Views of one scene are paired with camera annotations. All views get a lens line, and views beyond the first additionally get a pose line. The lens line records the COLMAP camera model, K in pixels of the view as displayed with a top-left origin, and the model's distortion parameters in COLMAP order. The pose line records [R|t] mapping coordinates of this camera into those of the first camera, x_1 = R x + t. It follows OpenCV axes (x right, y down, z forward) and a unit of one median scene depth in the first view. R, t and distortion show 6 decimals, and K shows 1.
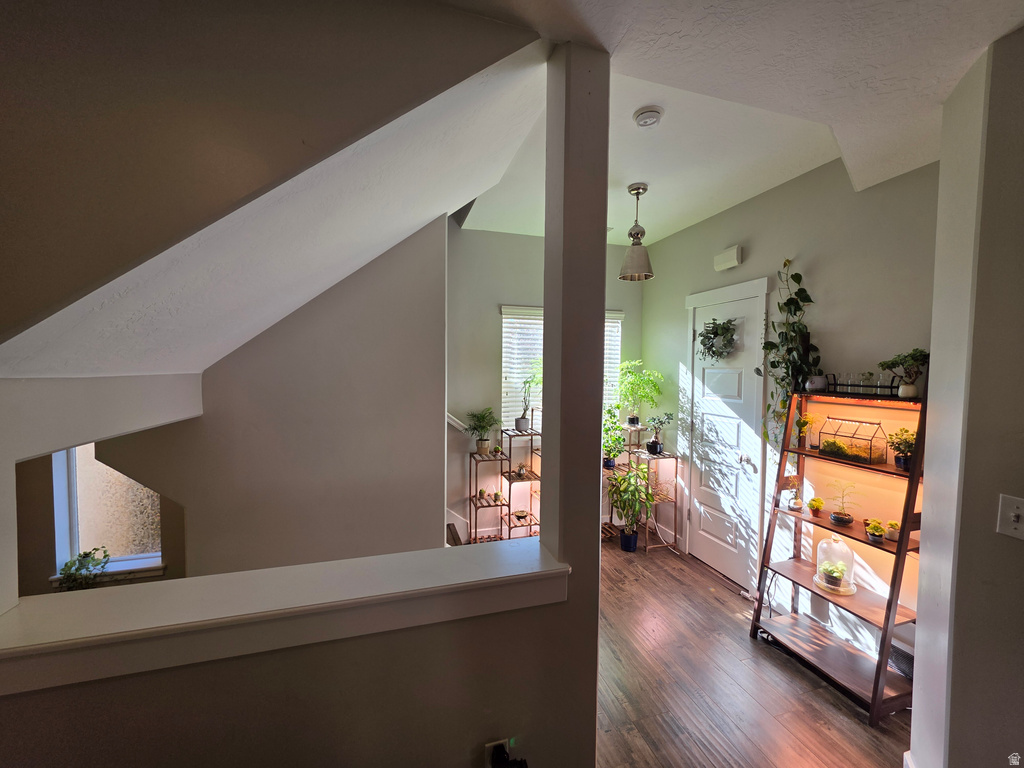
lens RADIAL K [[407.2, 0, 516.3], [0, 407.2, 382.7], [0, 0, 1]] dist [0.001400, 0.000308]
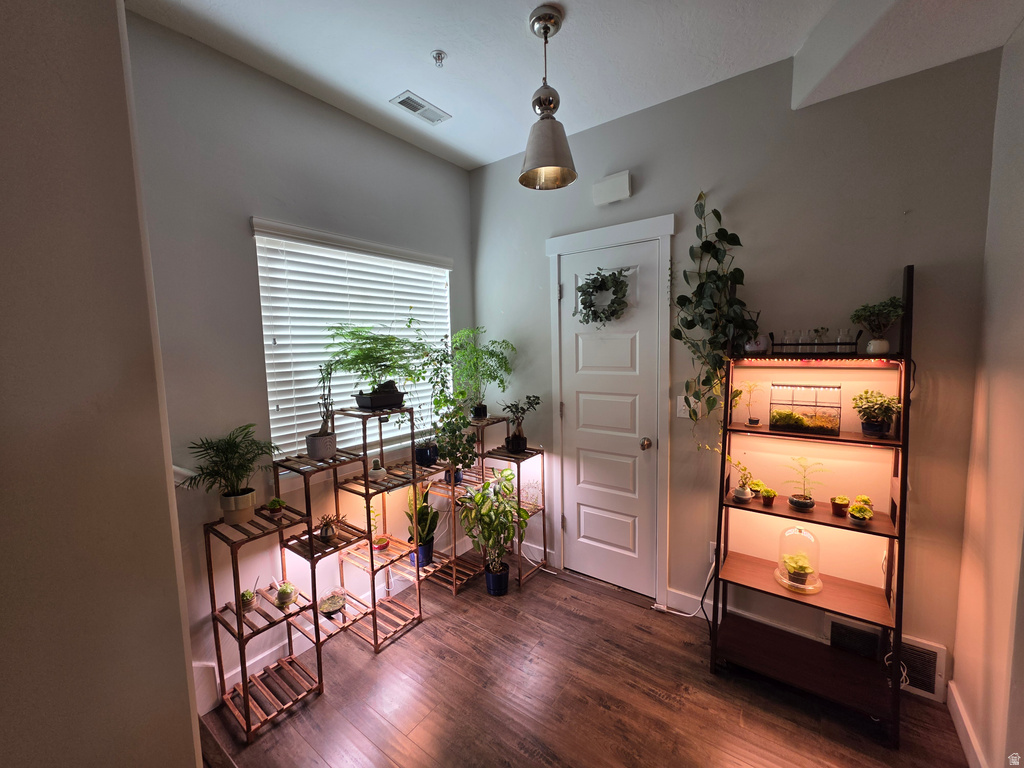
lens RADIAL K [[407.2, 0, 516.3], [0, 407.2, 382.7], [0, 0, 1]] dist [0.001400, 0.000308]
pose [[0.796080, -0.085776, 0.599082, -0.114215], [0.056119, 0.996102, 0.068048, -0.003540], [-0.602584, -0.020552, 0.797791, 0.495060]]
